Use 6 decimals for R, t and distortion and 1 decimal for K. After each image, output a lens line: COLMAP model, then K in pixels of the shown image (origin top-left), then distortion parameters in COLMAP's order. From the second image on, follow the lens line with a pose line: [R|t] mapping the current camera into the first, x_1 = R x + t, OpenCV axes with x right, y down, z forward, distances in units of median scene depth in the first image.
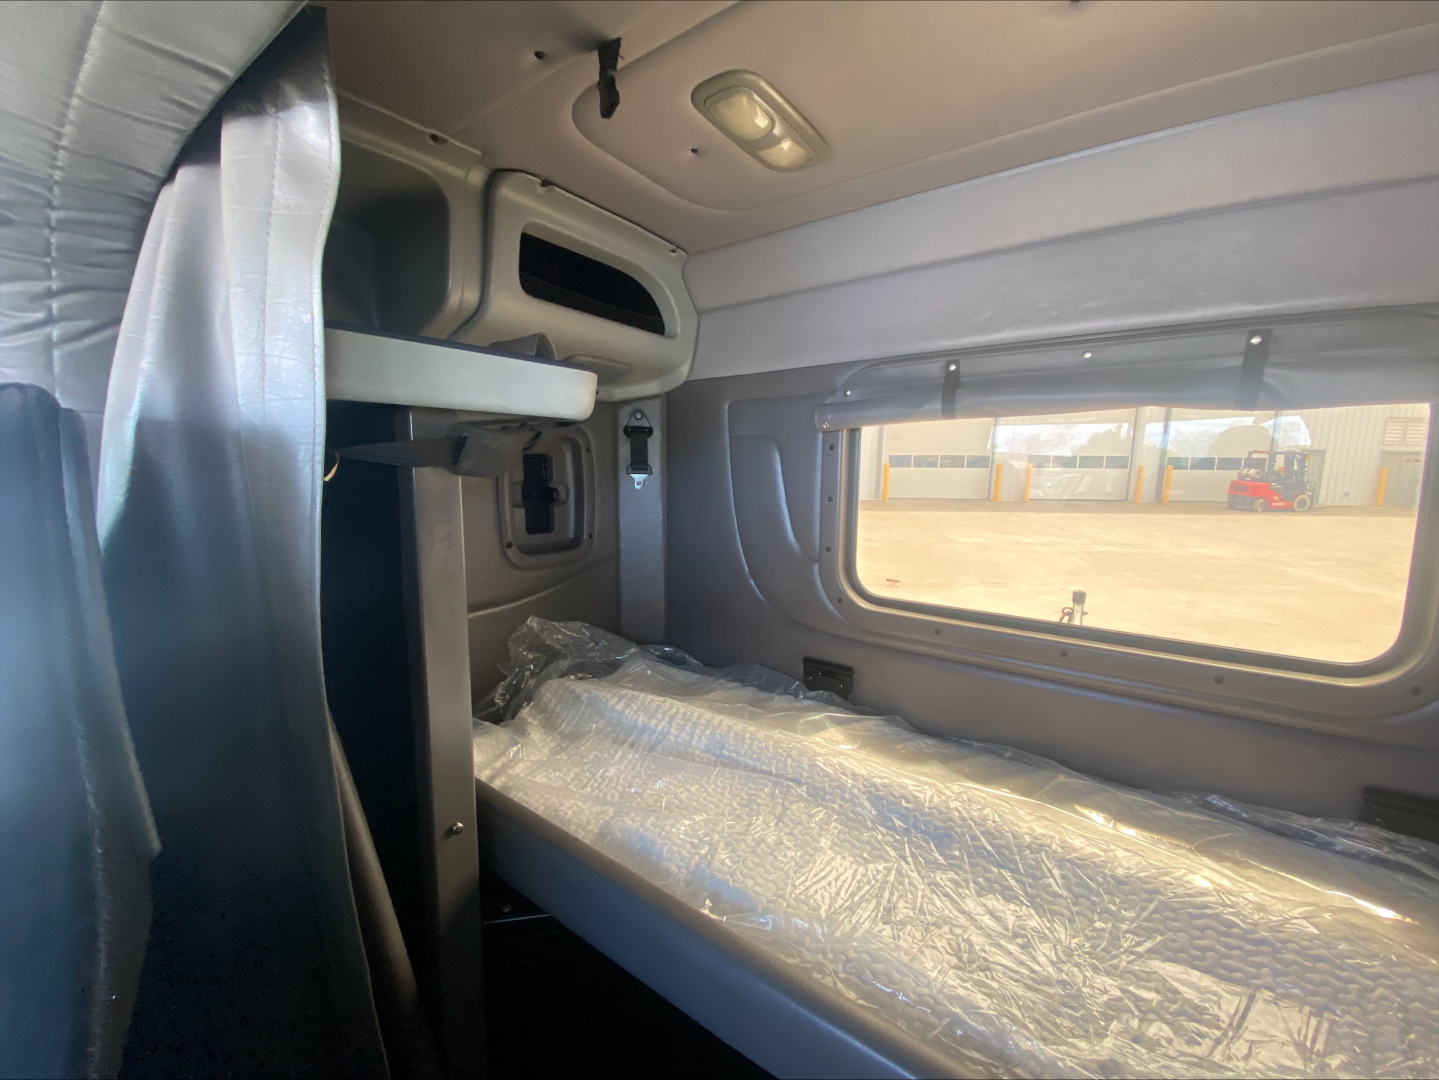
lens RADIAL K [[587.5, 0, 697.5], [0, 587.5, 516.3], [0, 0, 1]] dist [0.108910, -0.053078]
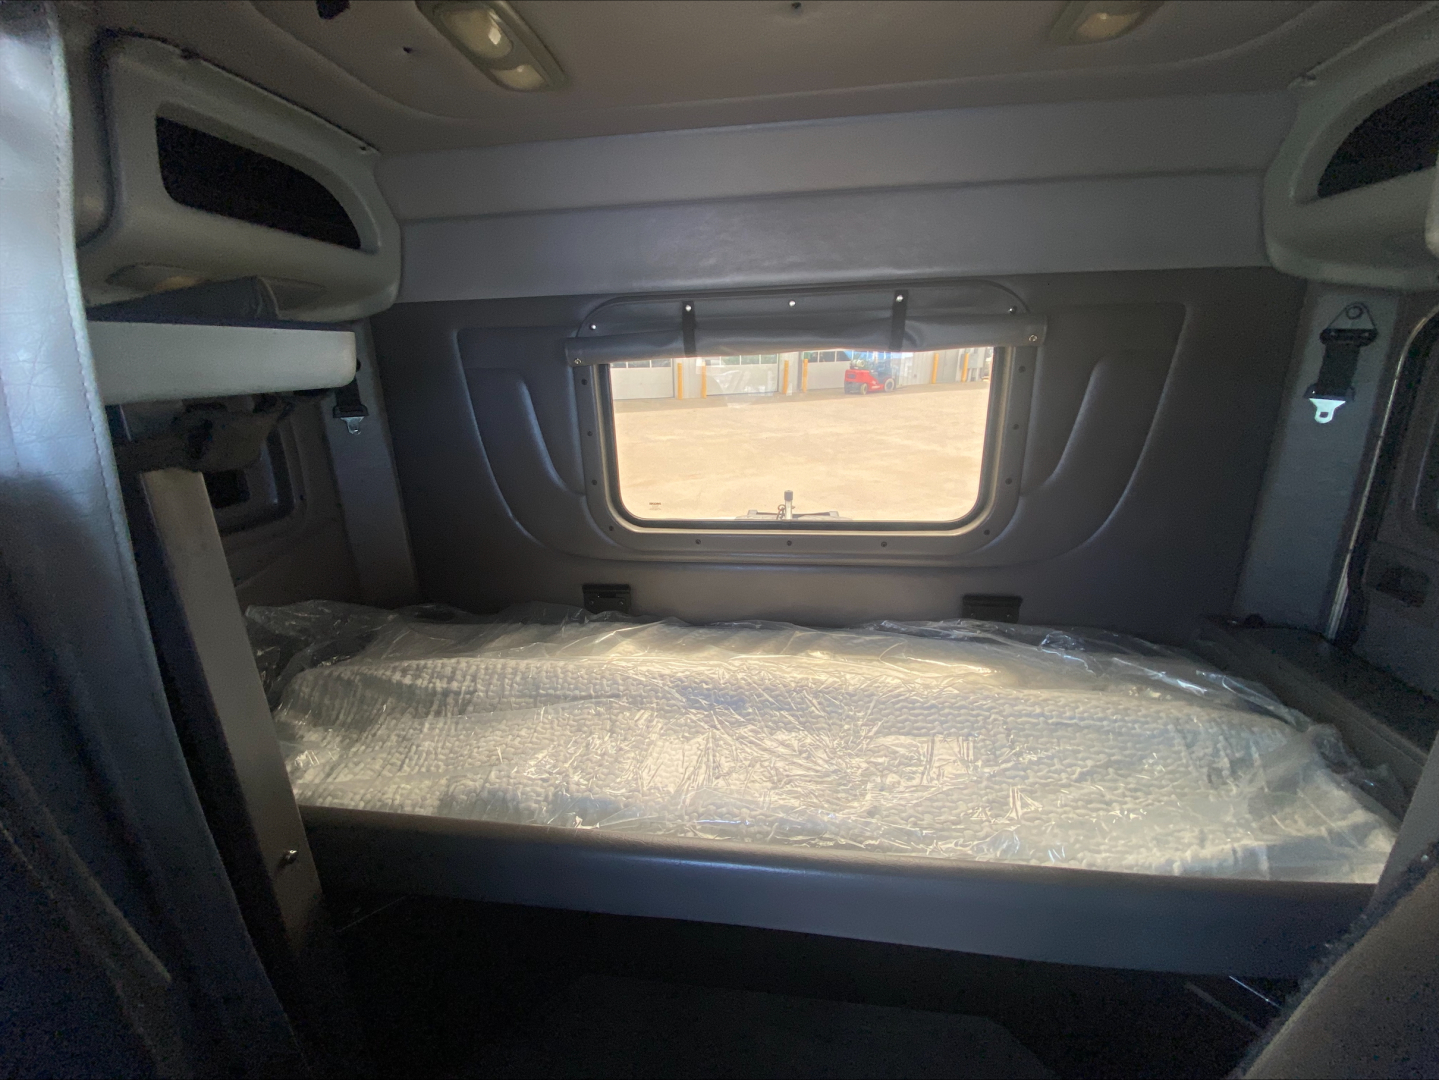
lens RADIAL K [[587.5, 0, 697.5], [0, 587.5, 516.3], [0, 0, 1]] dist [0.108910, -0.053078]
pose [[0.888587, -0.154305, 0.431975, -0.141086], [0.092063, 0.982553, 0.161598, -0.066190], [-0.449374, -0.103825, 0.887290, -0.036679]]
